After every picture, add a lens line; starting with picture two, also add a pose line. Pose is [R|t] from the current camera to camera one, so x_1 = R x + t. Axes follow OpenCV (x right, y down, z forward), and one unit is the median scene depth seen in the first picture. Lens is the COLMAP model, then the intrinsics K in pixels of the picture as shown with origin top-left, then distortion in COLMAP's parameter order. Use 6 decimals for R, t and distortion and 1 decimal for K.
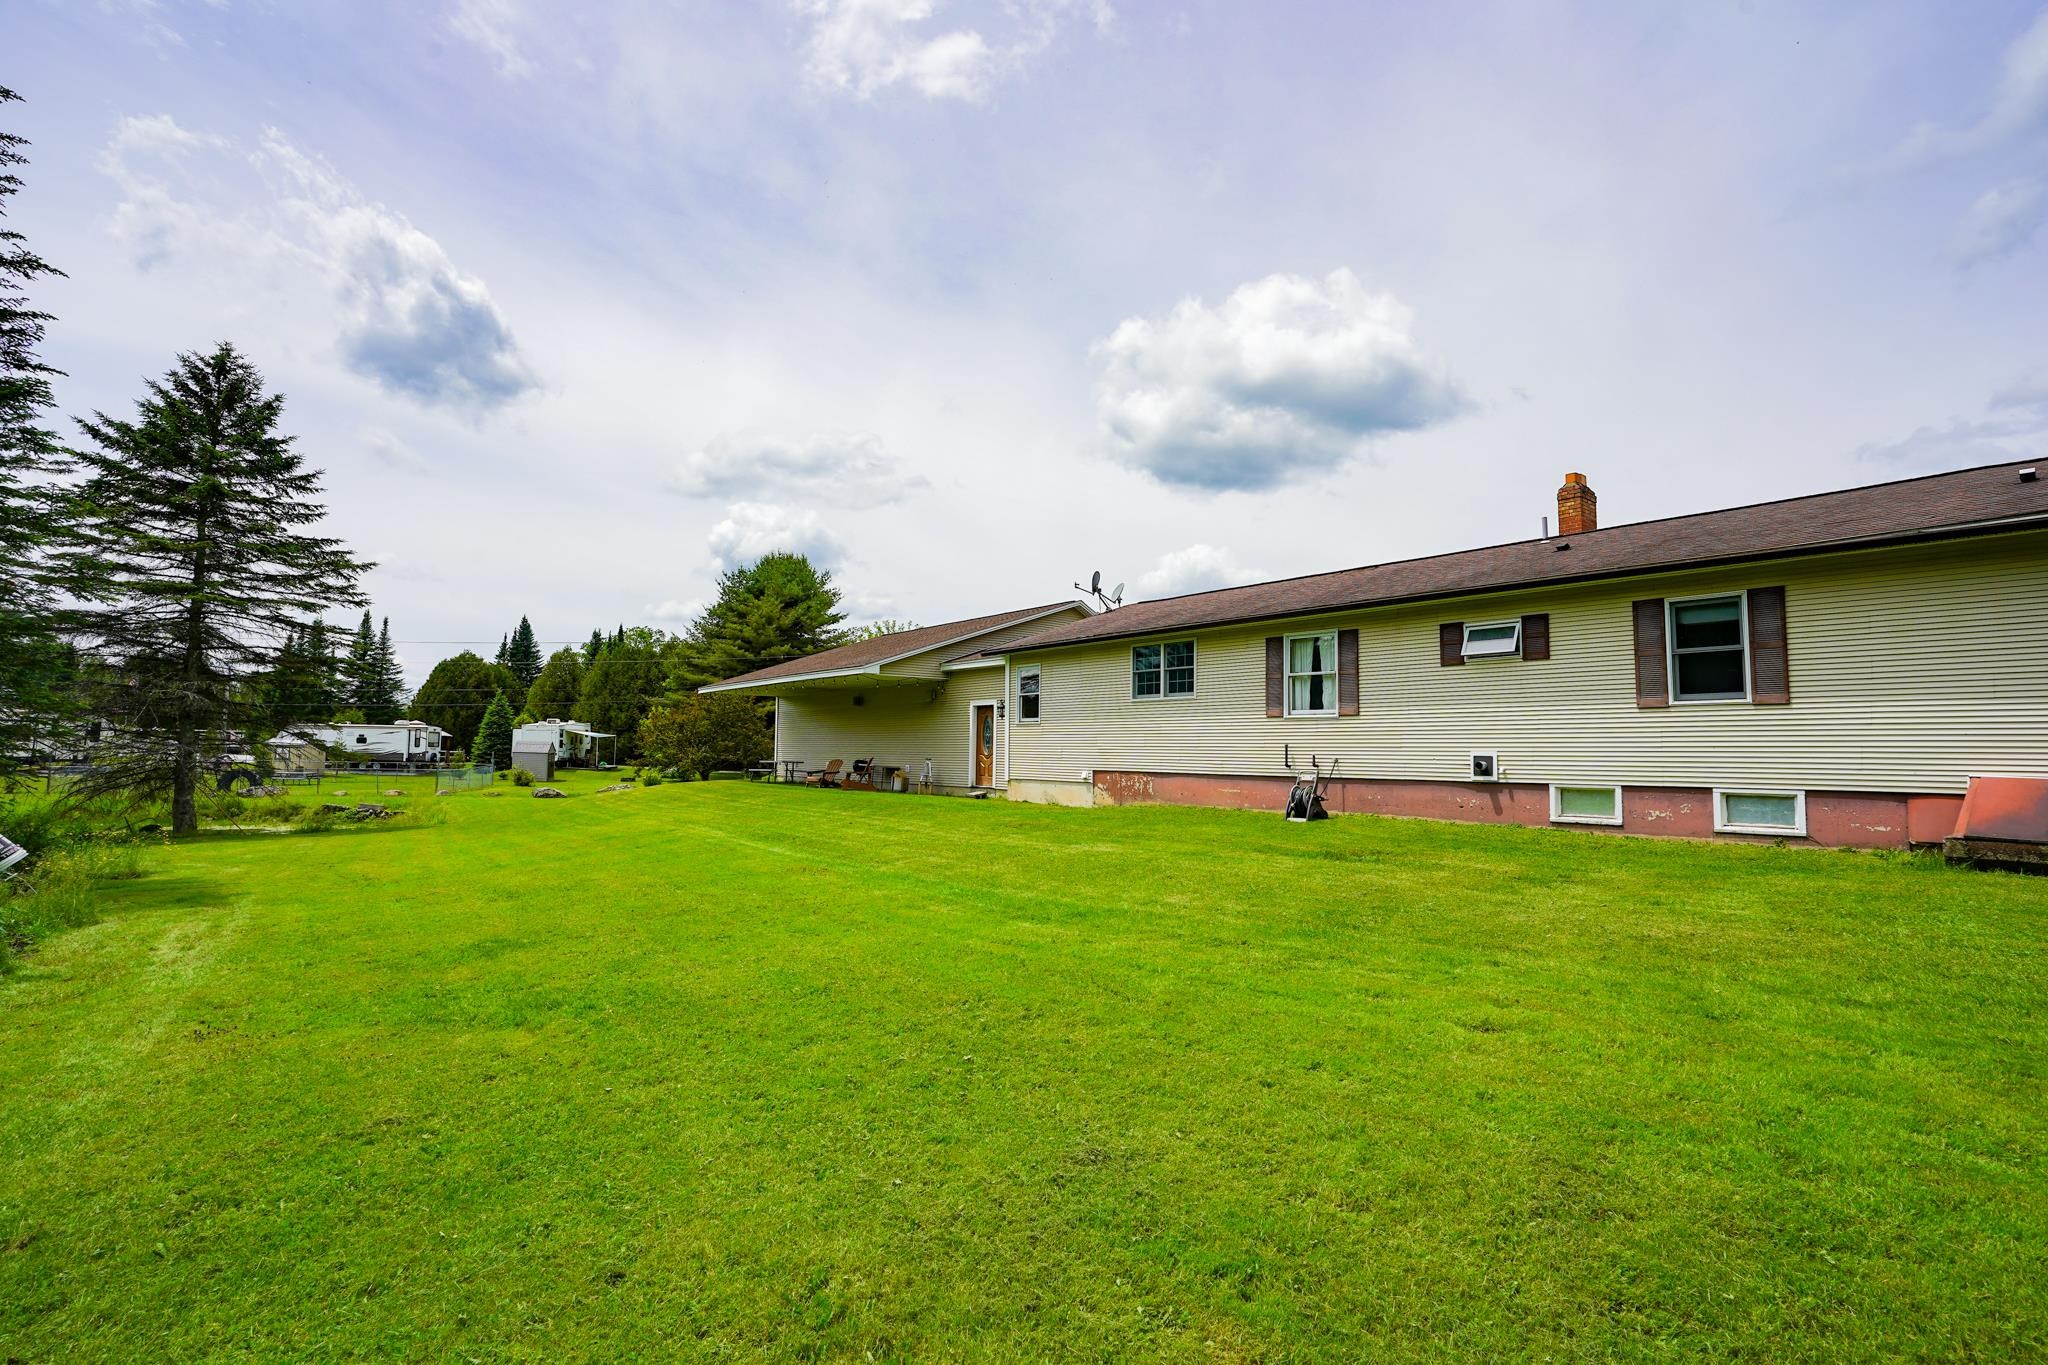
lens RADIAL K [[955.5, 0, 1036.5], [0, 955.5, 685.5], [0, 0, 1]] dist [-0.068218, 0.031645]
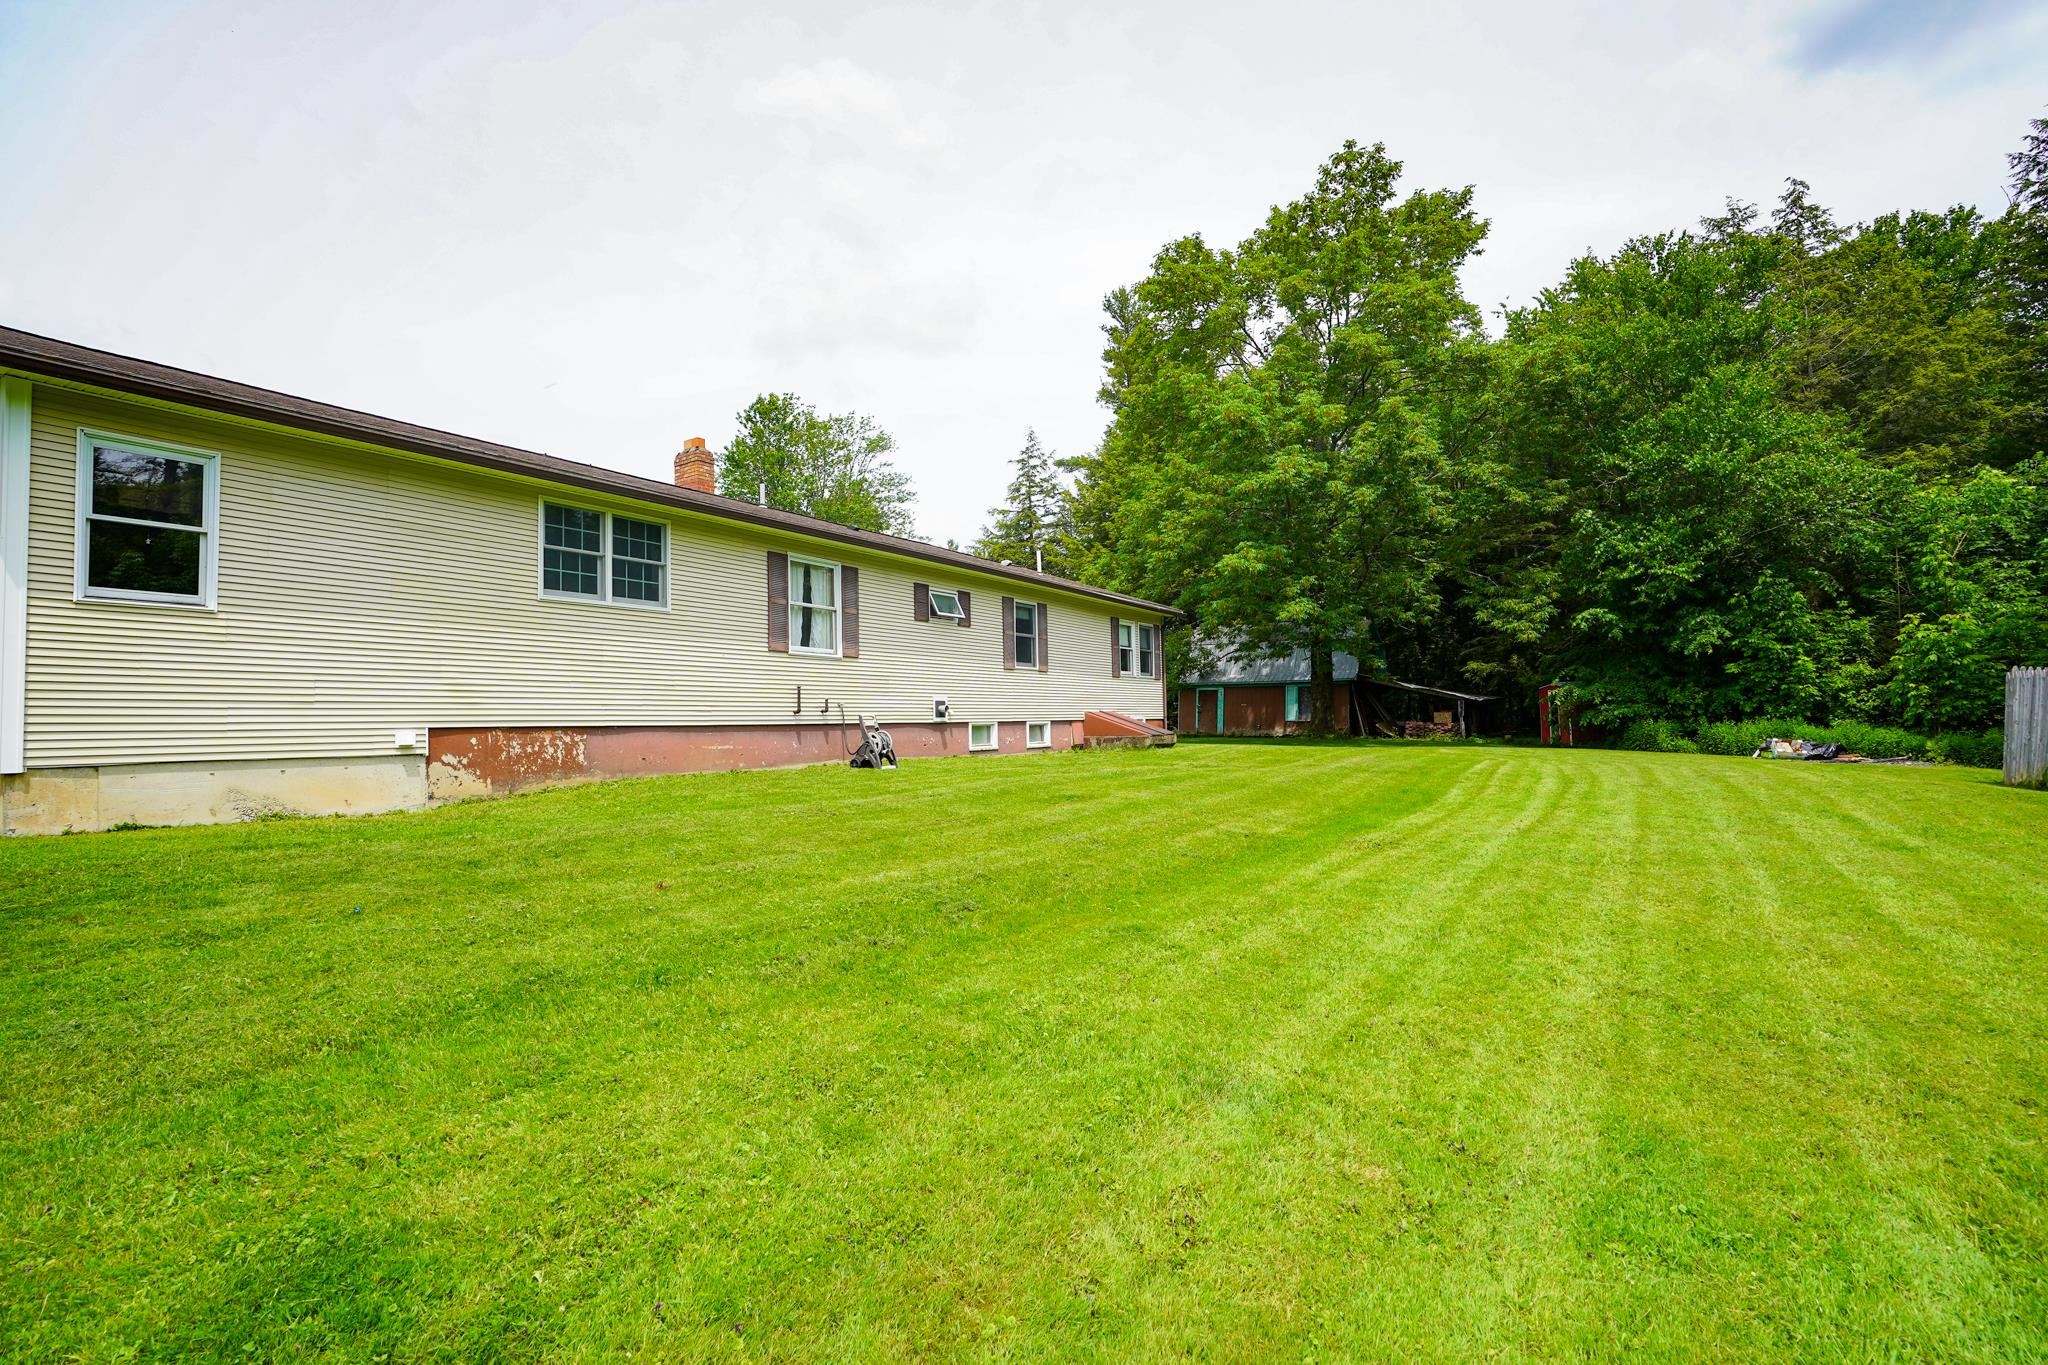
lens RADIAL K [[955.5, 0, 1036.5], [0, 955.5, 685.5], [0, 0, 1]] dist [-0.068218, 0.031645]
pose [[-0.336353, 0.008649, 0.941696, -0.962334], [-0.077062, 0.996351, -0.036676, 0.122795], [-0.938578, -0.084905, -0.334459, 1.753465]]
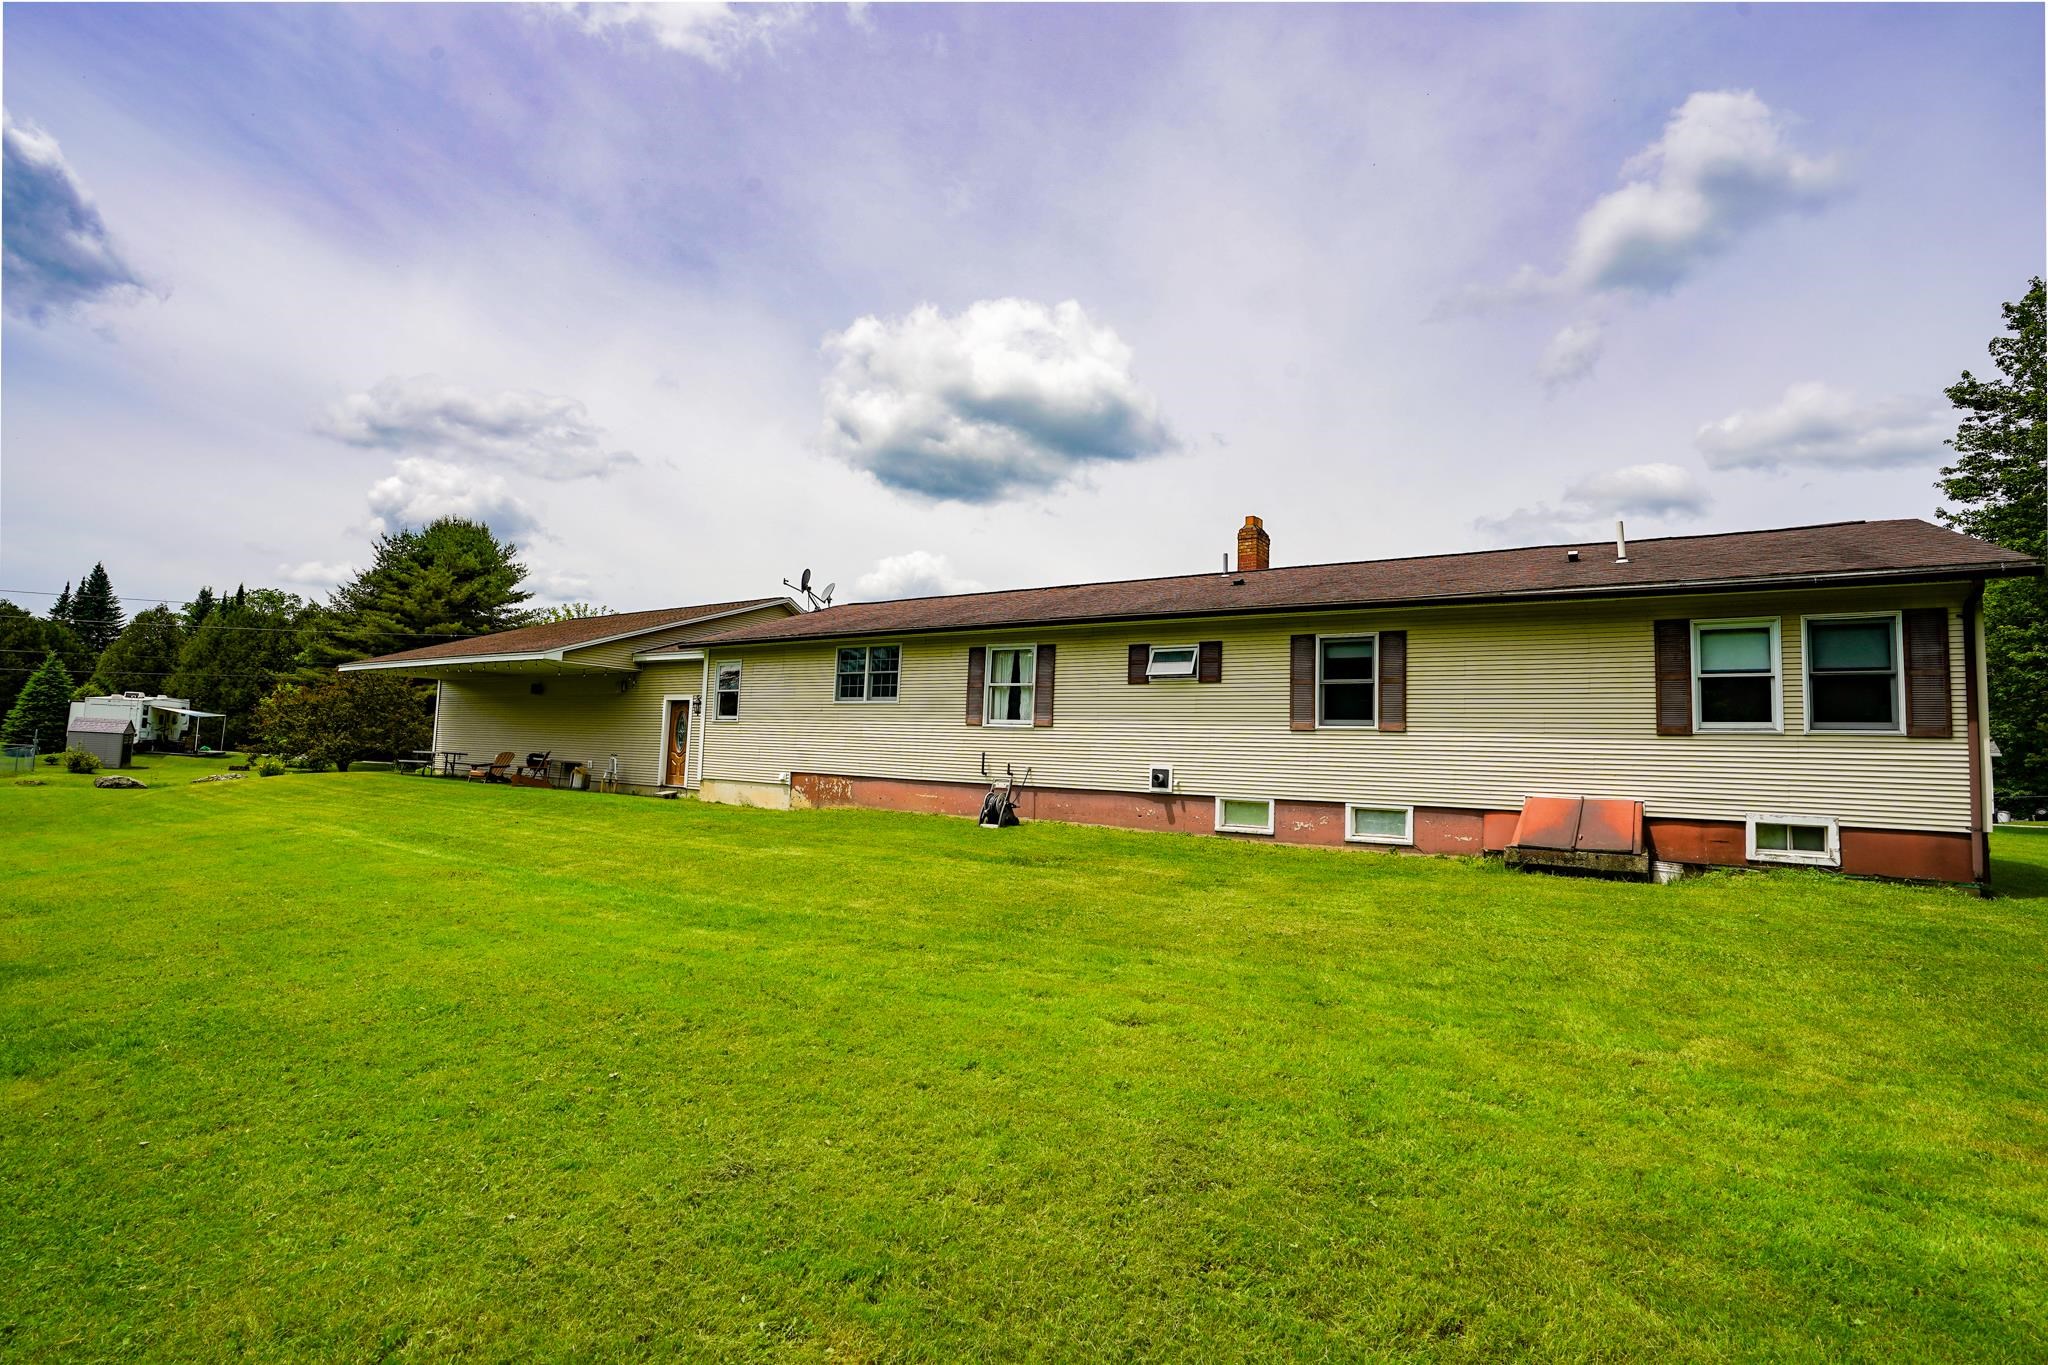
lens RADIAL K [[955.5, 0, 1036.5], [0, 955.5, 685.5], [0, 0, 1]] dist [-0.068218, 0.031645]
pose [[0.954410, 0.051314, 0.294055, 0.016611], [-0.050029, 0.998677, -0.011896, -0.001046], [-0.294276, -0.003358, 0.955714, -0.003790]]
